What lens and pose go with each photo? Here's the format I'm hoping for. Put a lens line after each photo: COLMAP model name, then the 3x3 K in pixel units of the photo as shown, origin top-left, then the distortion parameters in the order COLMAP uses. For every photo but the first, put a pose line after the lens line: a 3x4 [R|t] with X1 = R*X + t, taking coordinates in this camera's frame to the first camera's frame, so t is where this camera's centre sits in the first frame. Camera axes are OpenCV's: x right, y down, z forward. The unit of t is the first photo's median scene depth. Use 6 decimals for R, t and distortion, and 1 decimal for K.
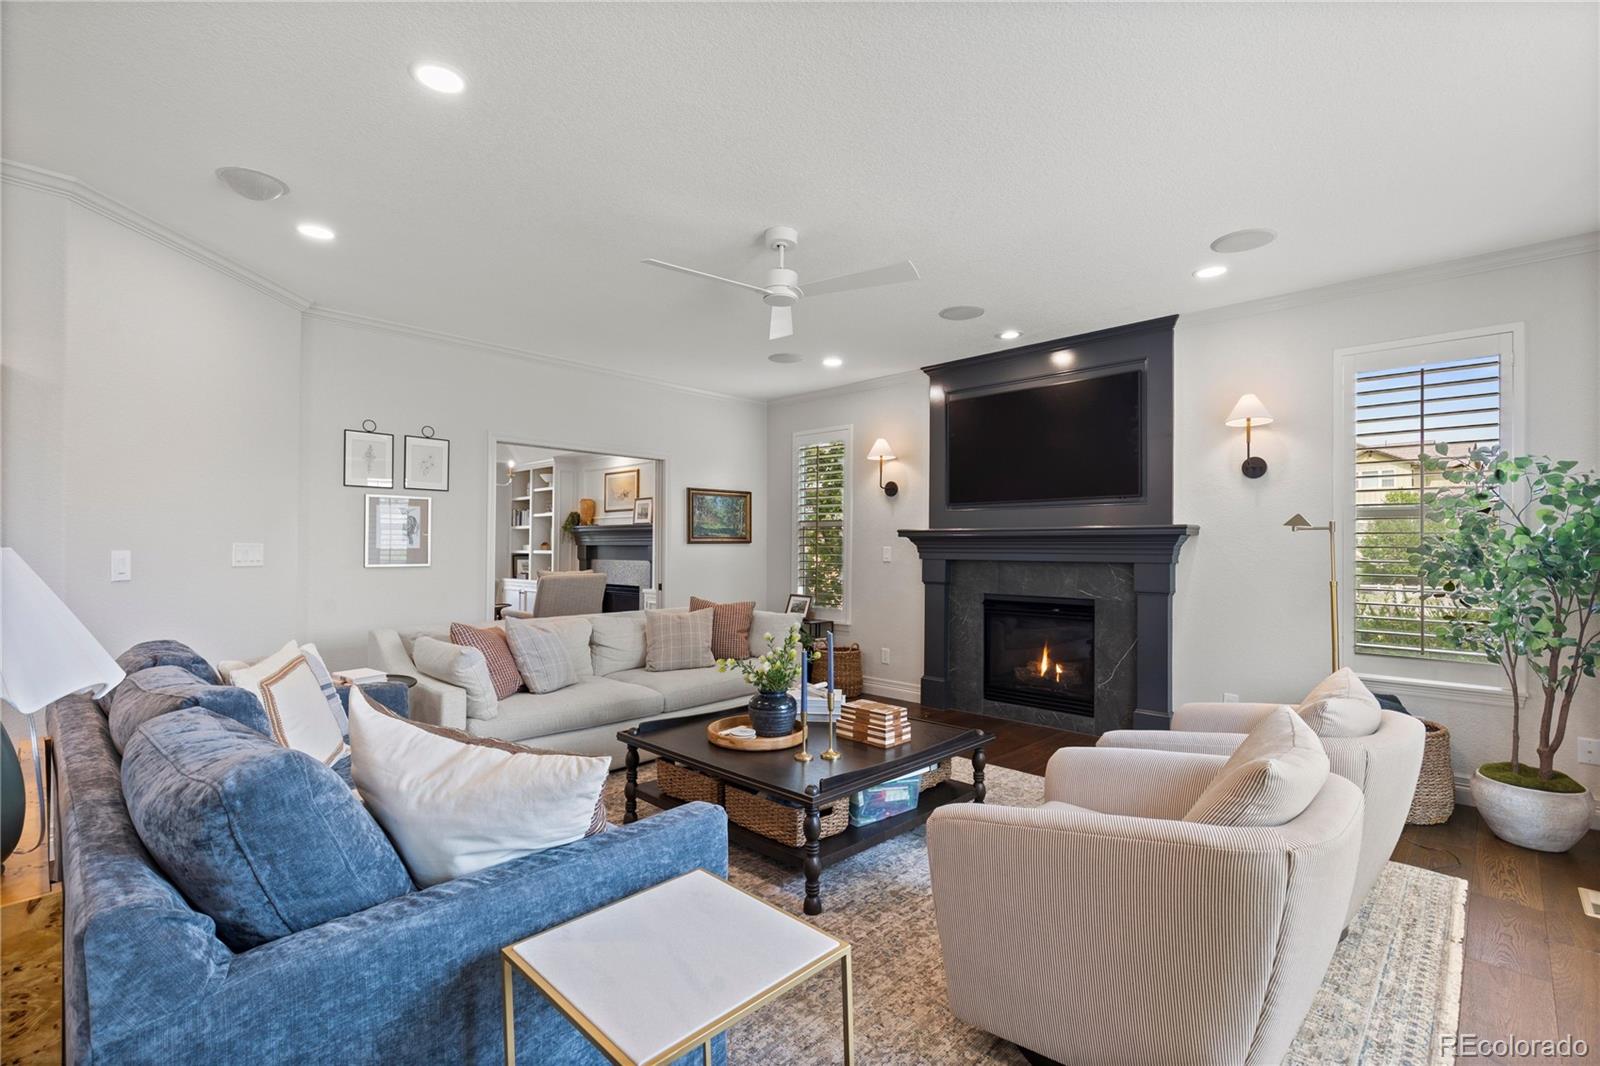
lens RADIAL K [[723.8, 0, 784.4], [0, 723.8, 542.1], [0, 0, 1]] dist [0.001832, -0.000626]
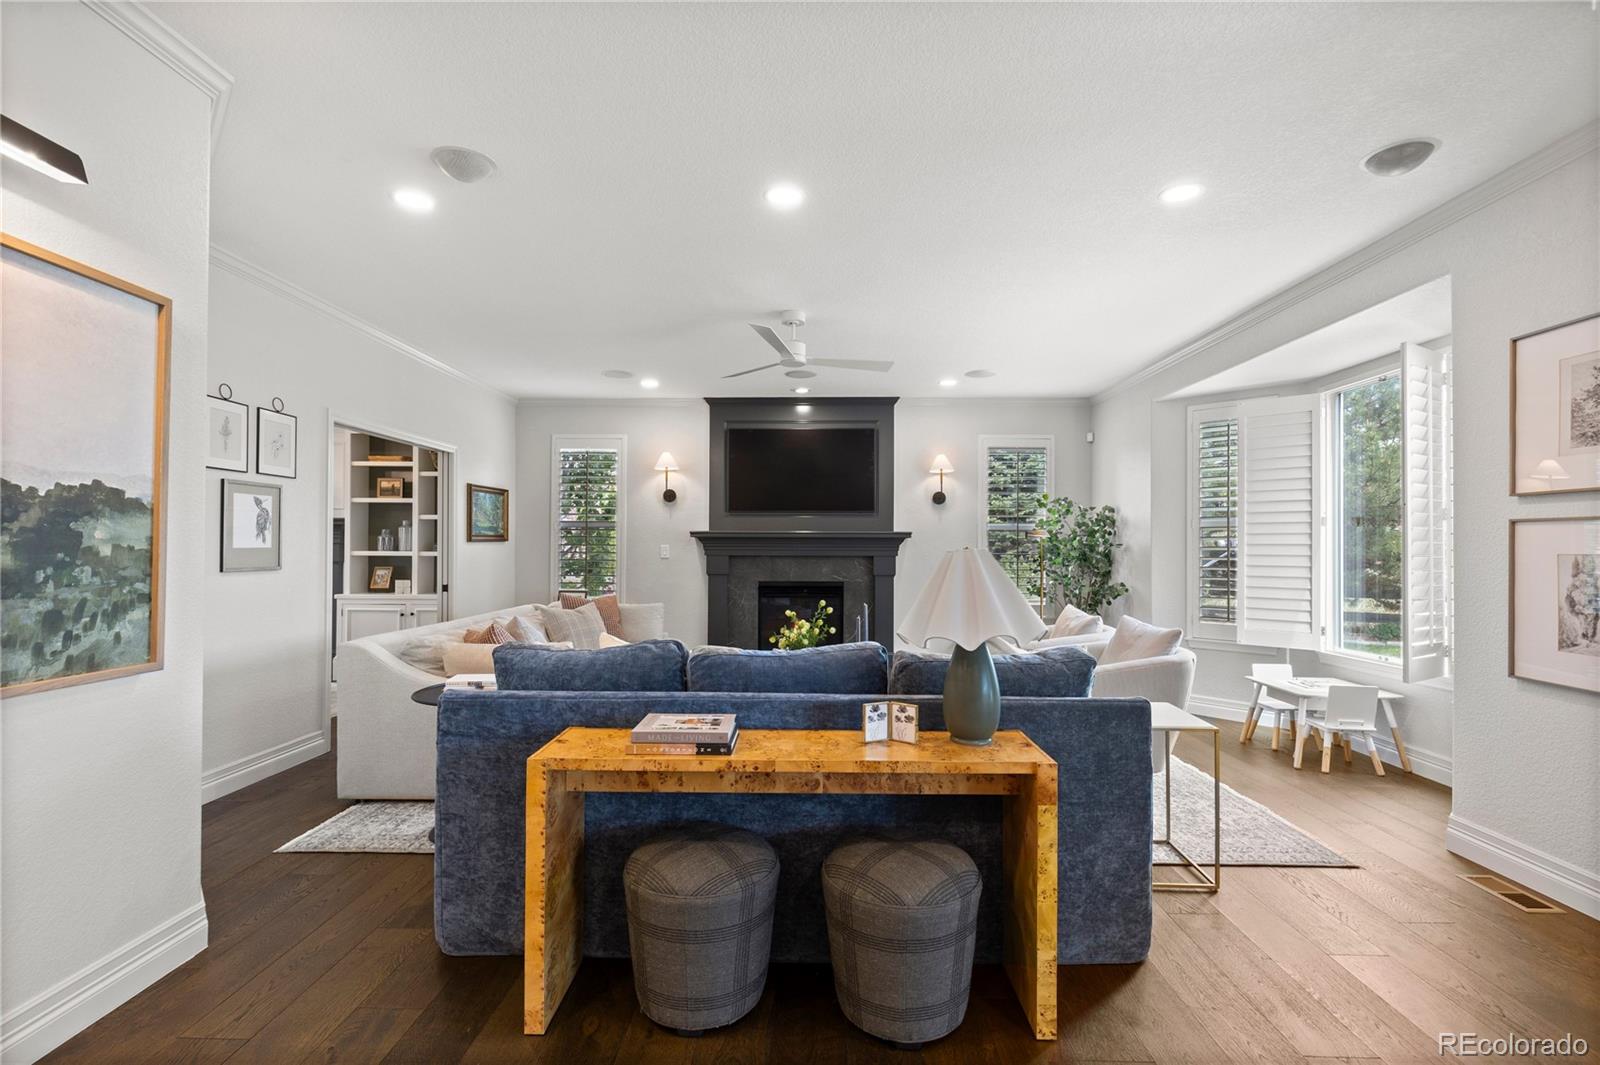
lens RADIAL K [[723.8, 0, 797.3], [0, 723.8, 543.4], [0, 0, 1]] dist [0.001832, -0.000626]
pose [[0.723473, 0.001647, 0.690351, -0.505408], [-0.005276, 0.999981, 0.003144, -0.001243], [-0.690333, -0.005917, 0.723468, 0.009074]]
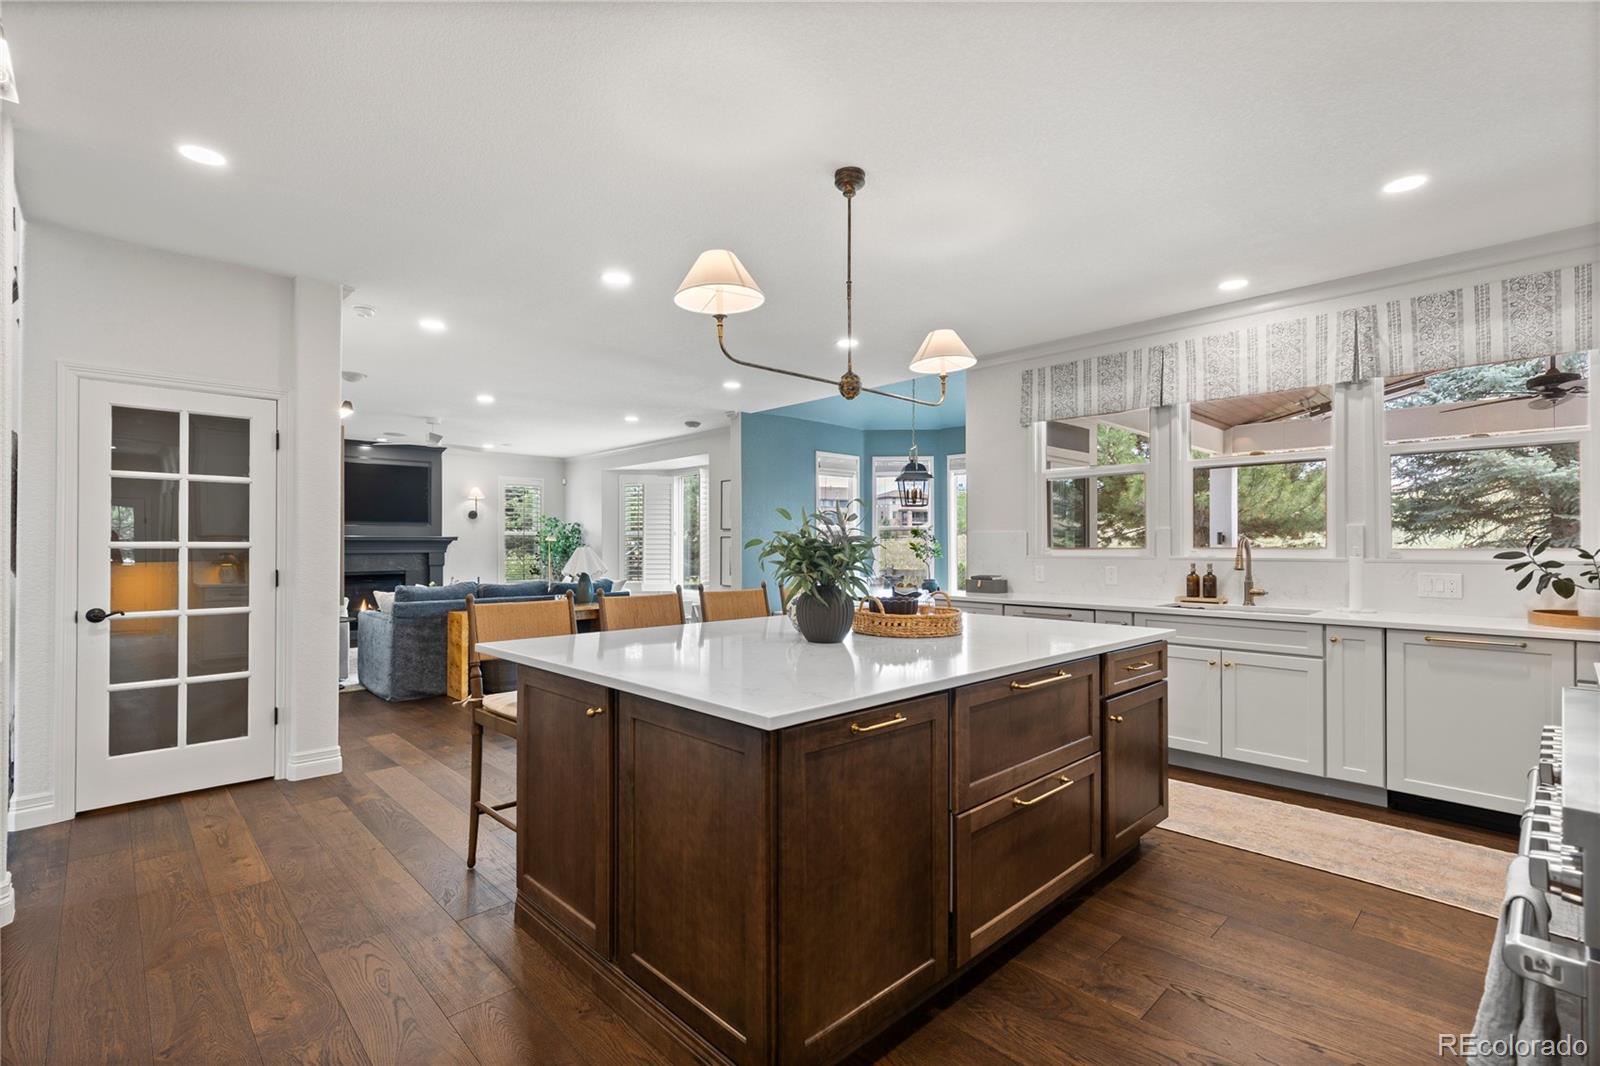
lens RADIAL K [[723.8, 0, 795.4], [0, 723.8, 531.9], [0, 0, 1]] dist [0.001832, -0.000626]
pose [[0.020694, 0.013779, 0.999691, -1.308284], [-0.004283, 0.999897, -0.013693, -0.008182], [-0.999777, -0.003998, 0.020751, -0.144319]]
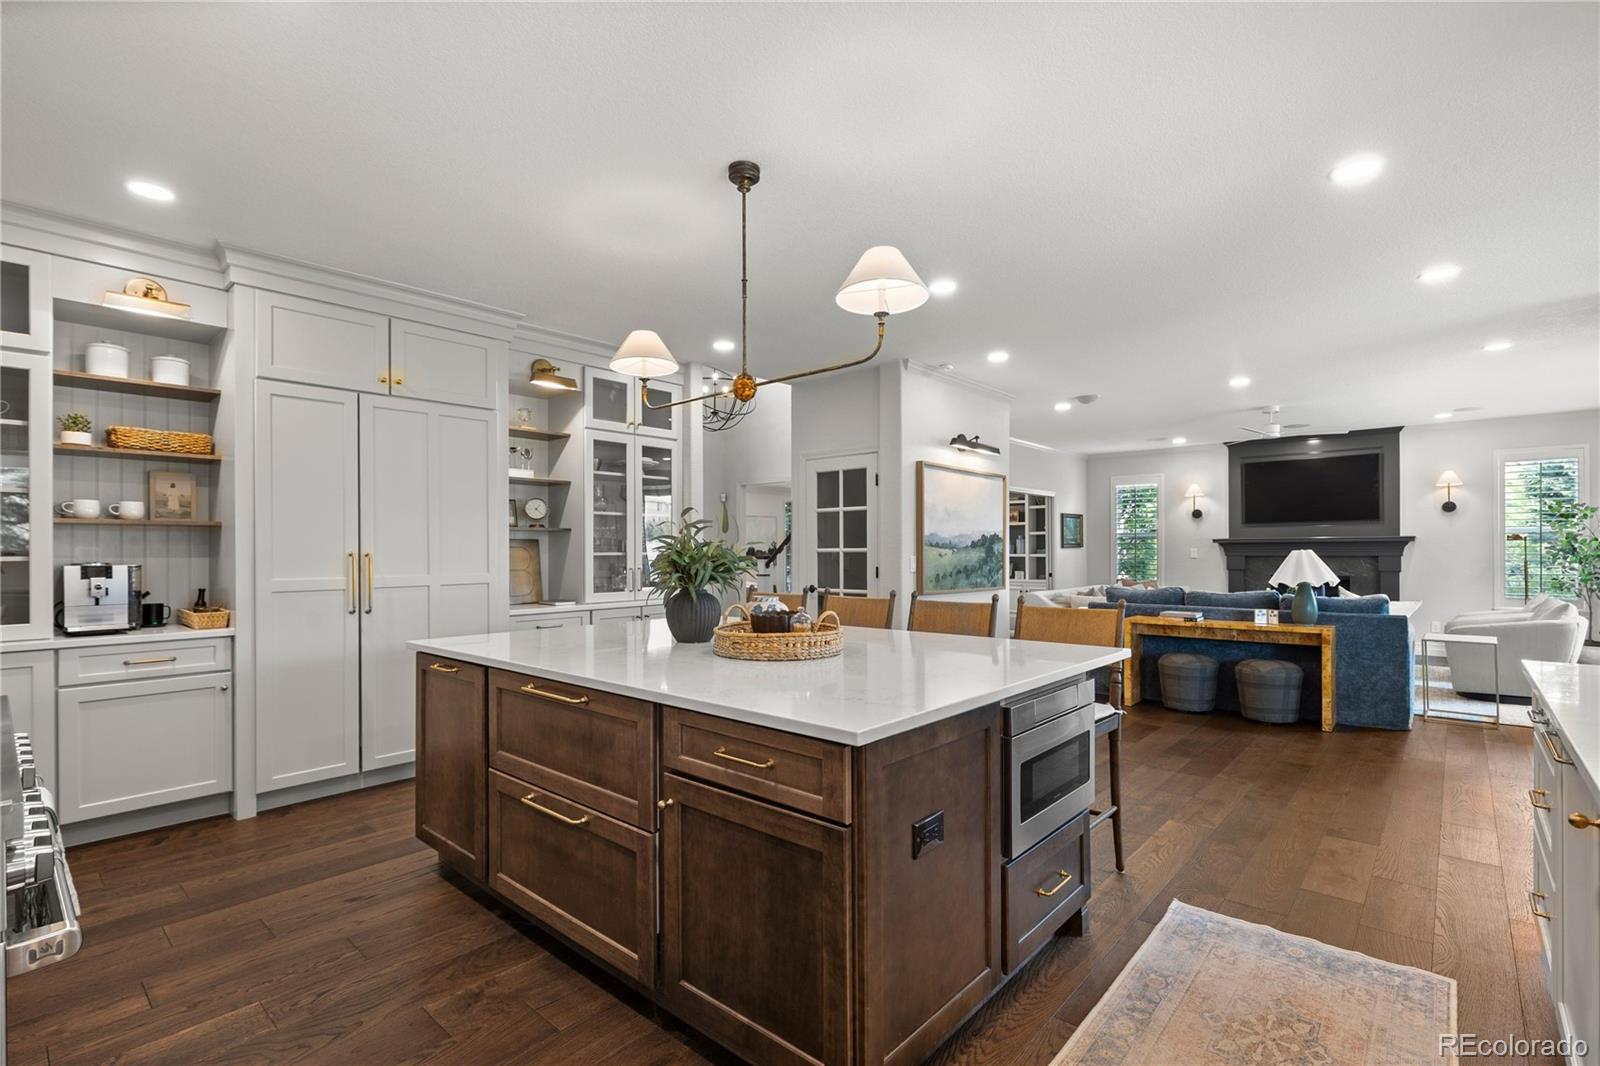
lens RADIAL K [[723.8, 0, 801.5], [0, 723.8, 551.7], [0, 0, 1]] dist [0.001832, -0.000626]
pose [[0.998329, -0.010205, 0.056884, -0.848771], [0.009717, 0.999914, 0.008851, -0.010174], [-0.056970, -0.008283, 0.998342, -0.608751]]
